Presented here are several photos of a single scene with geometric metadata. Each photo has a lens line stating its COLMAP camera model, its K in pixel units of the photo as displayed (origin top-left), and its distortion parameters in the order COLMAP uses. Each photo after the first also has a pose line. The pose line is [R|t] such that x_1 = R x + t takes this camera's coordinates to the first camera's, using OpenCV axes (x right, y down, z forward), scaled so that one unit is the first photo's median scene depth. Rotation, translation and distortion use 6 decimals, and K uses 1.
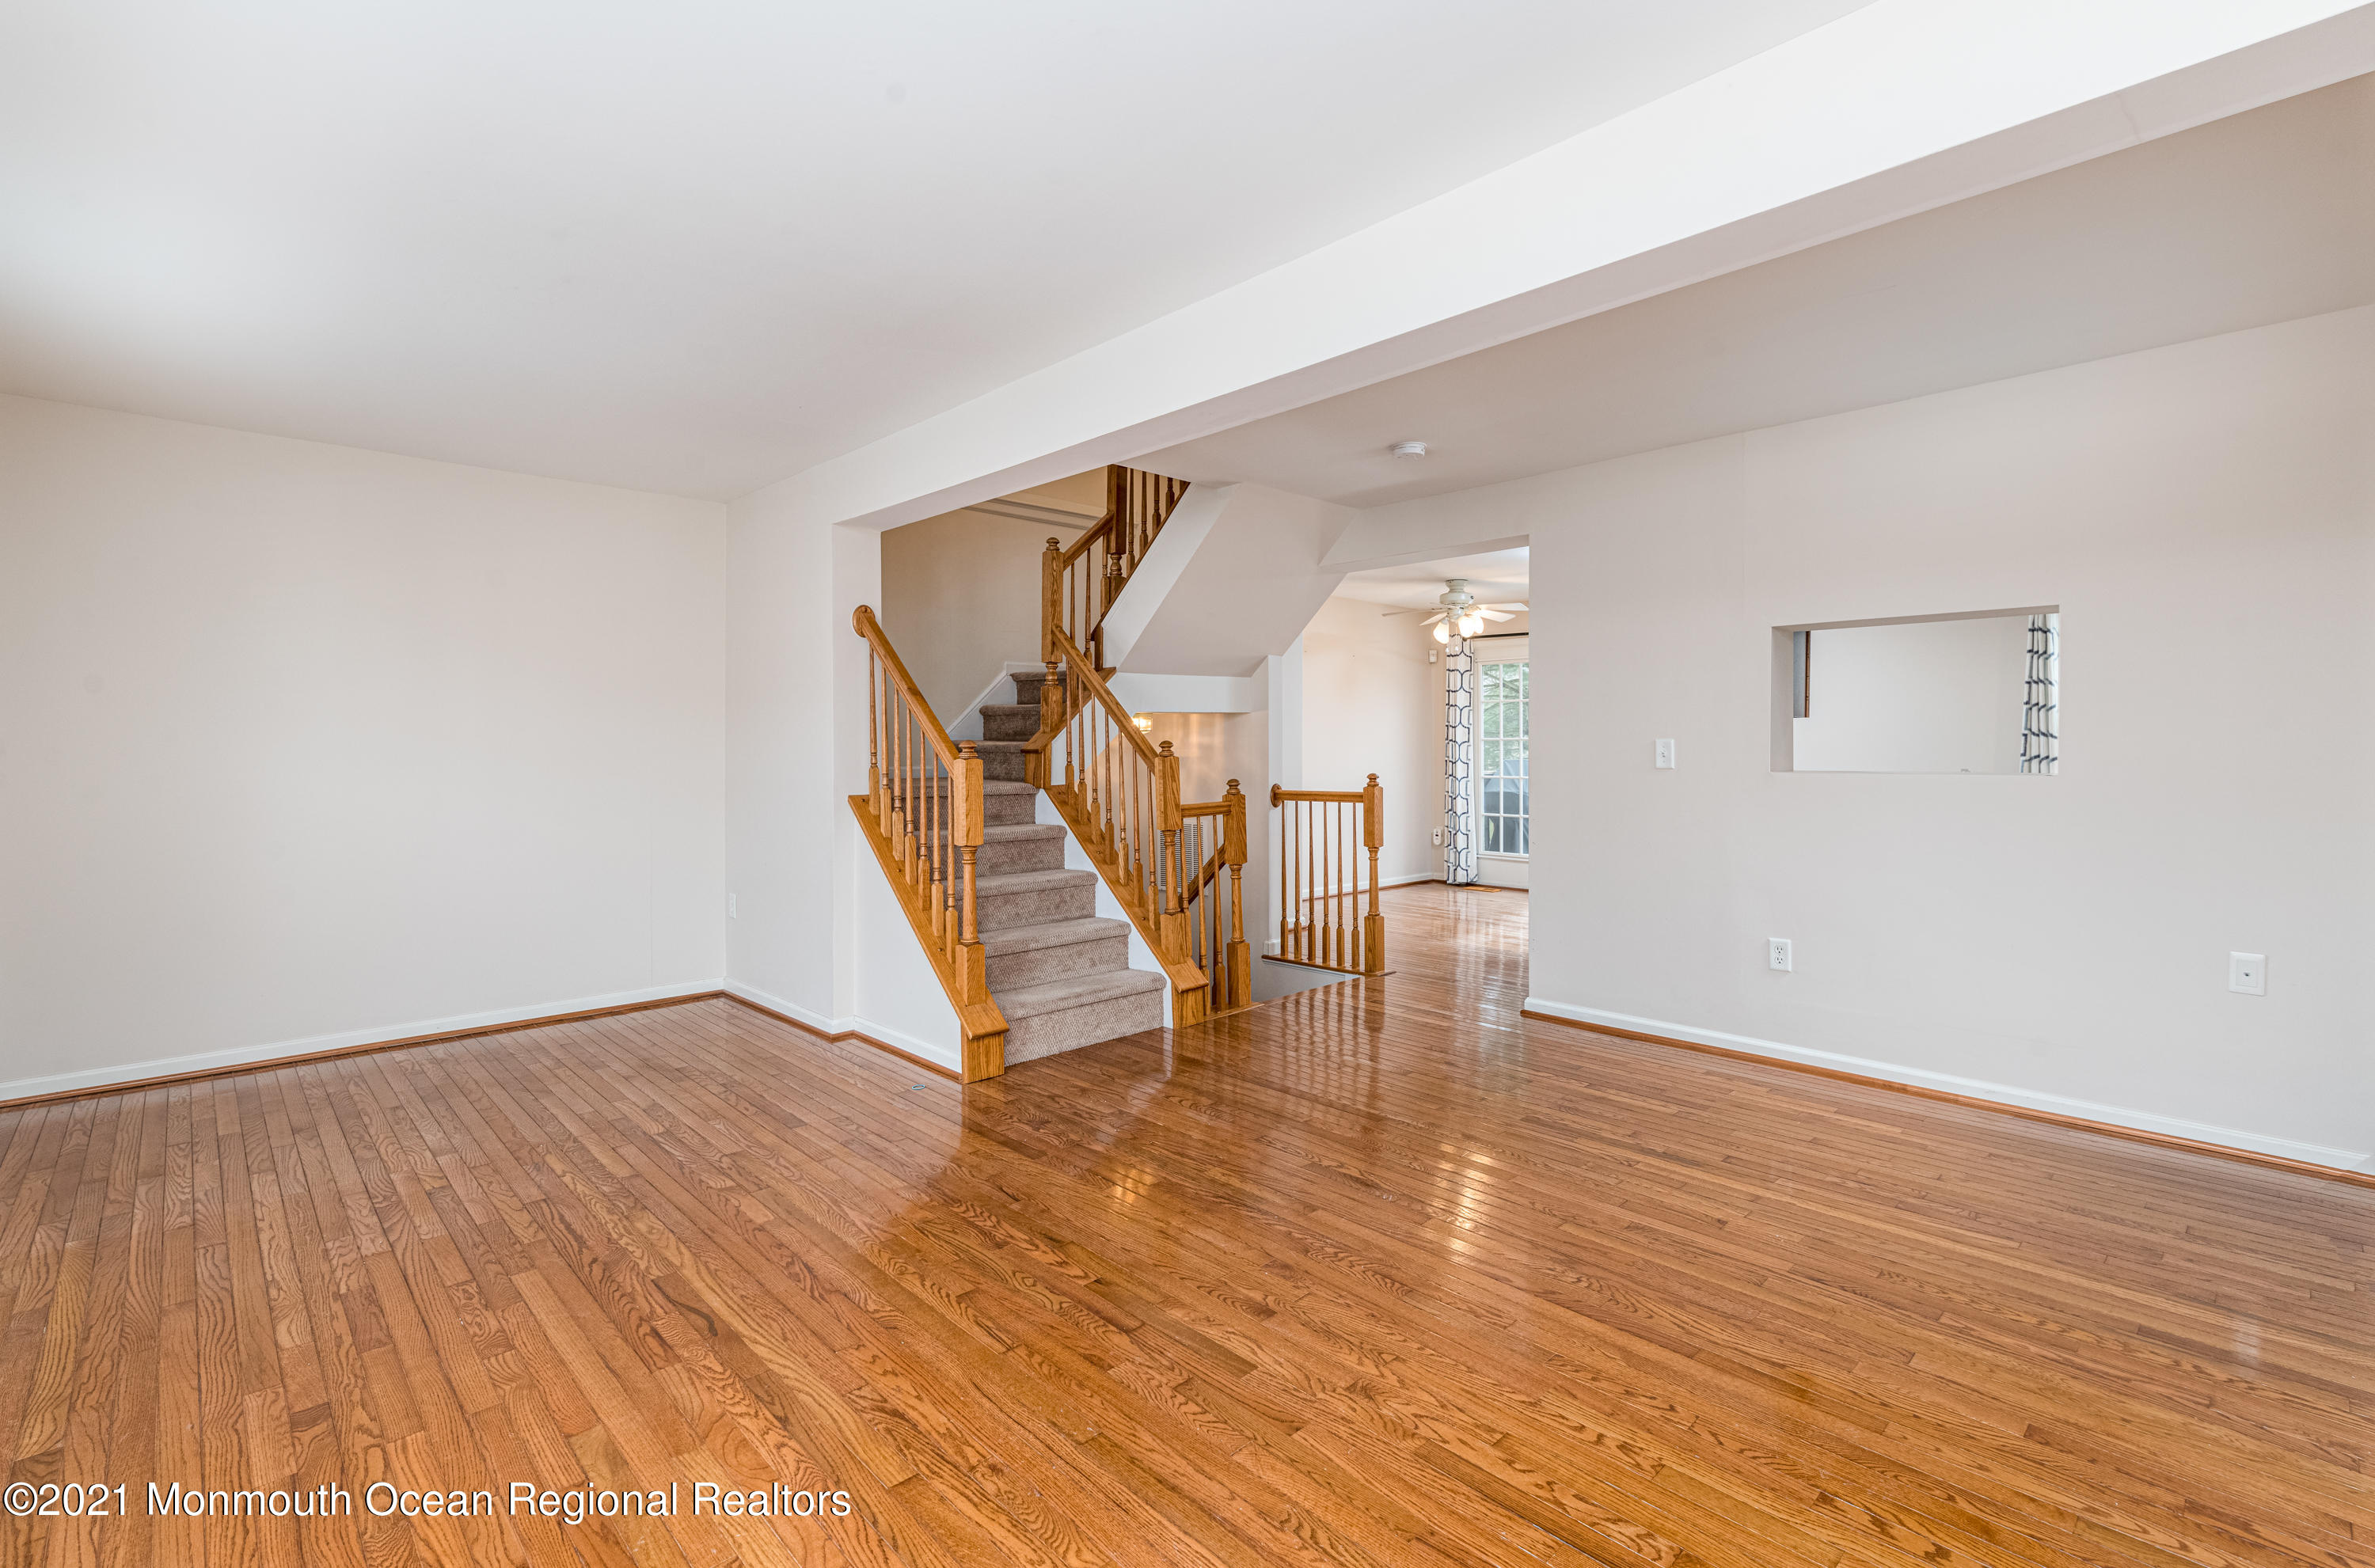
lens RADIAL K [[1061.7, 0, 1193.6], [0, 1061.7, 754.0], [0, 0, 1]] dist [0.000556, -0.000044]
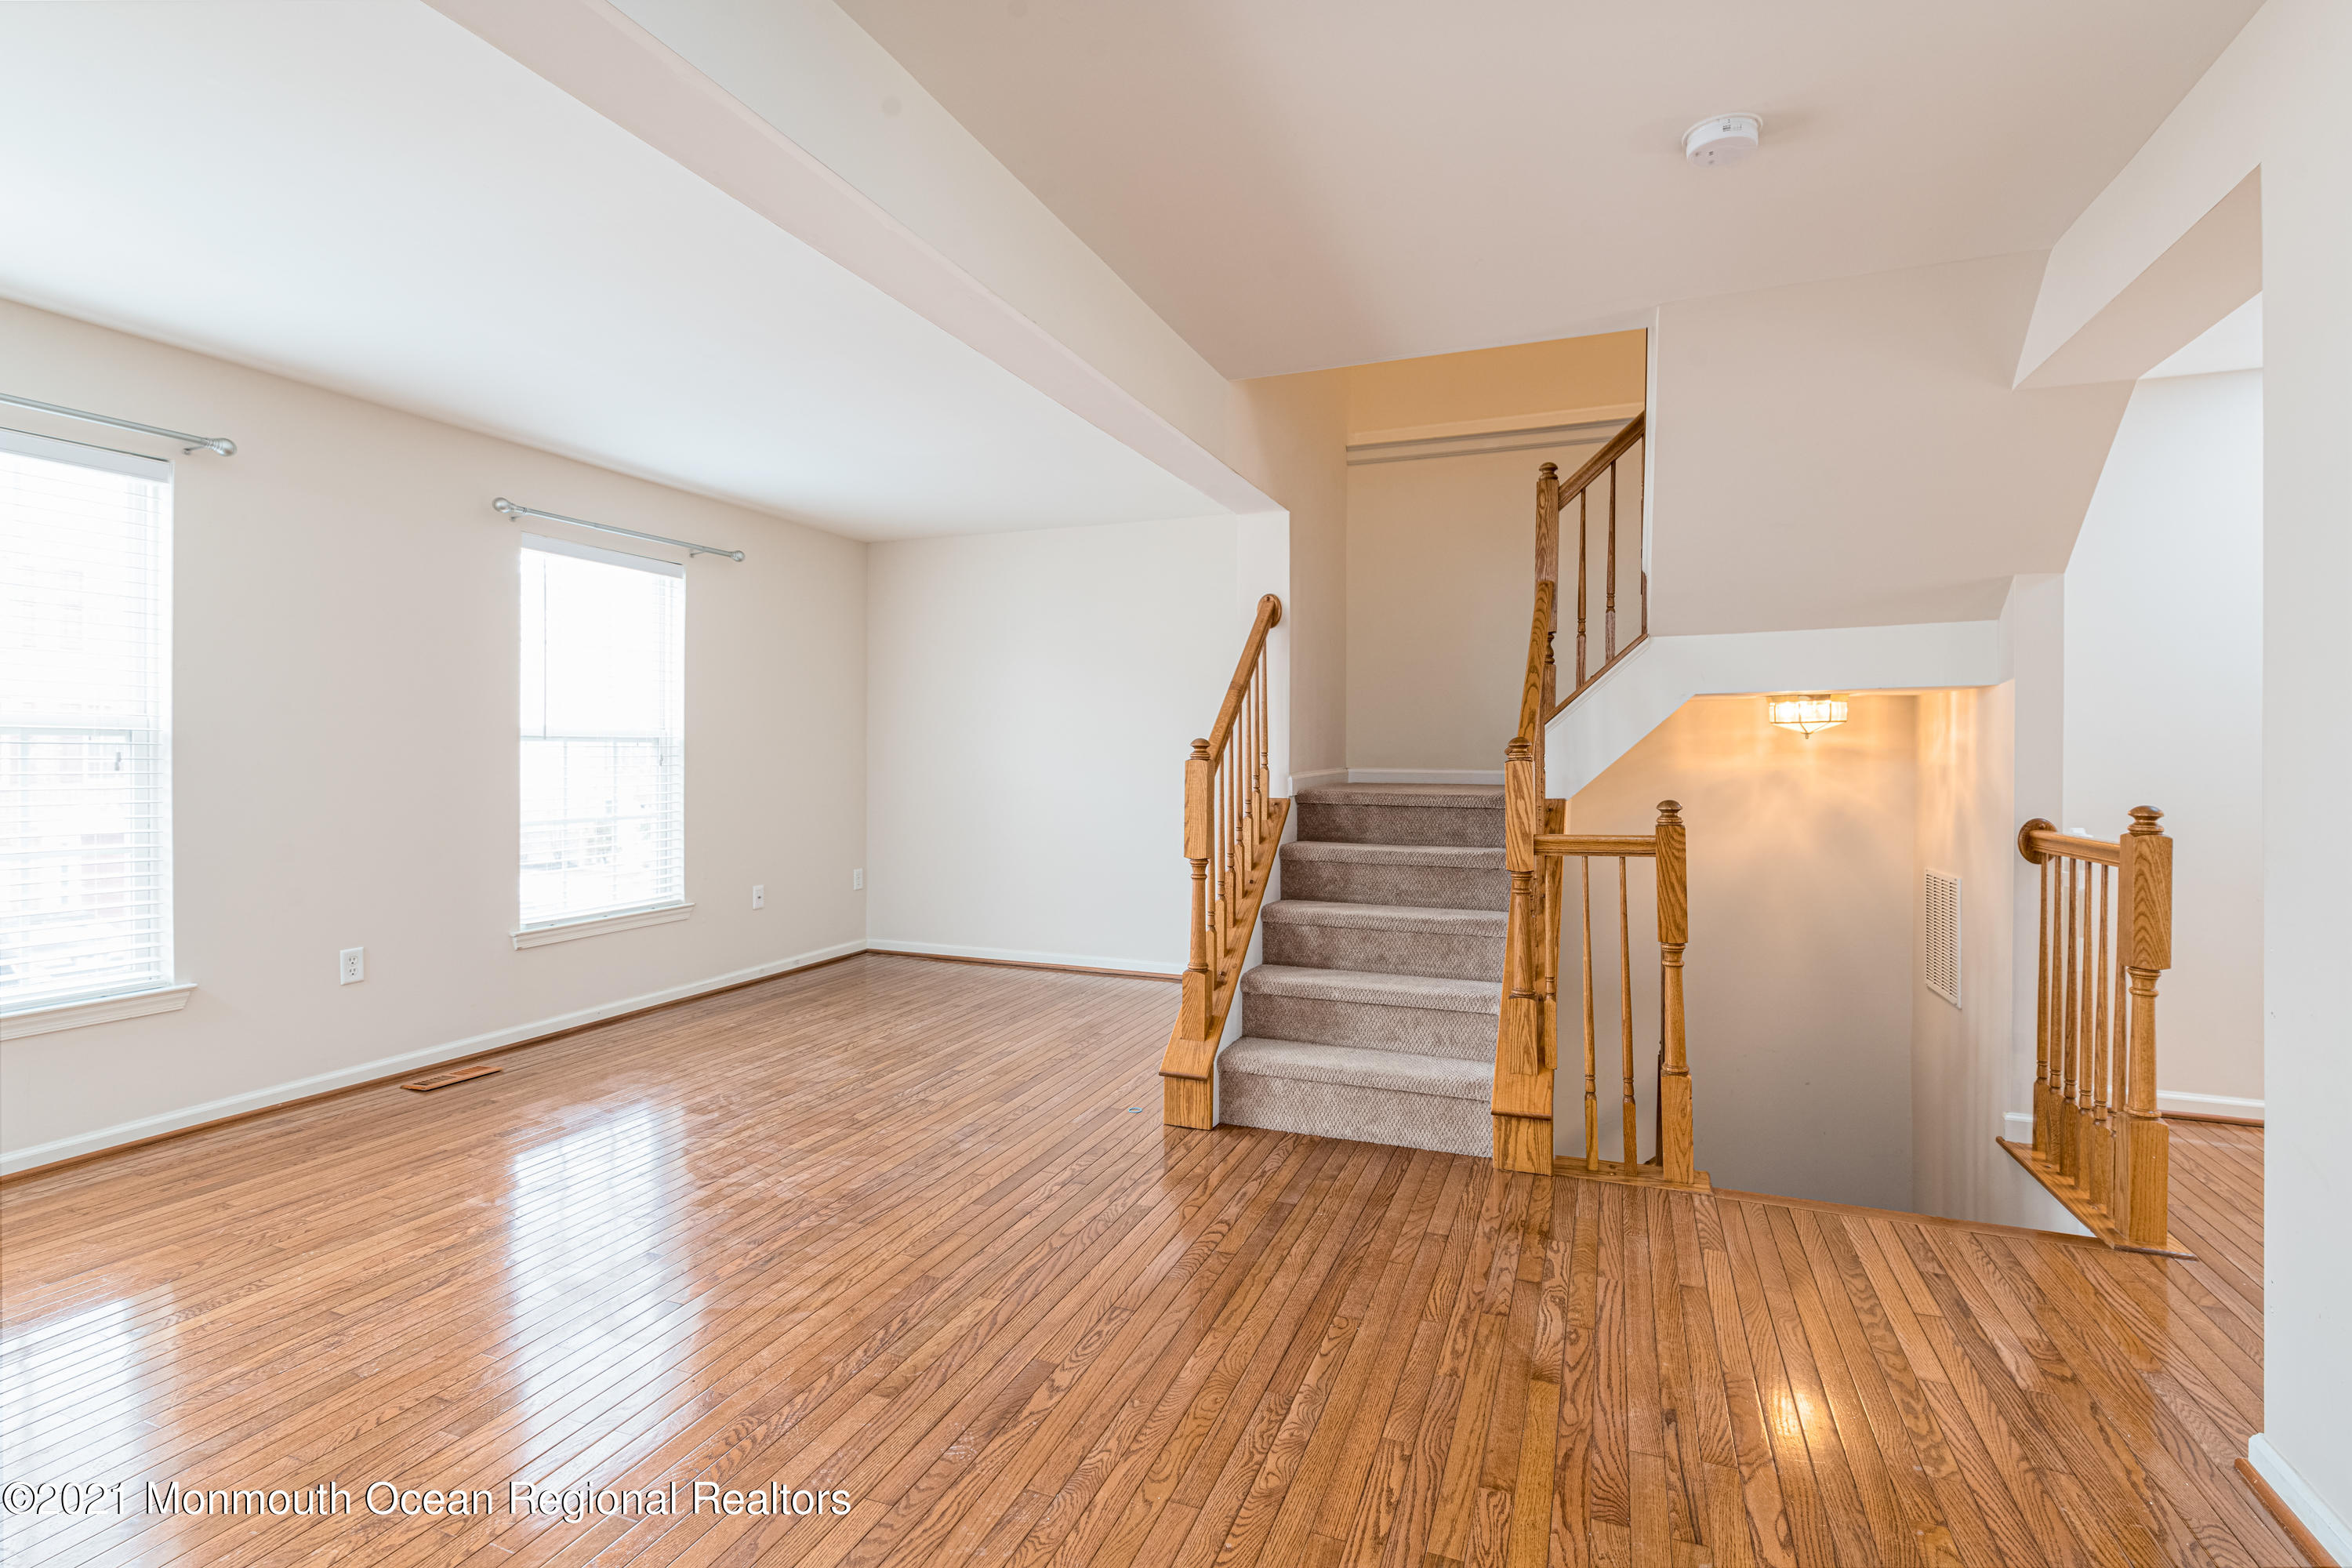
lens RADIAL K [[1081.6, 0, 1189.2], [0, 1081.6, 757.0], [0, 0, 1]] dist [-0.001279, -0.003115]
pose [[0.422217, 0.008234, -0.906458, 0.580365], [-0.009327, 0.999945, 0.004739, -0.001798], [0.906447, 0.006454, 0.422270, 0.598115]]
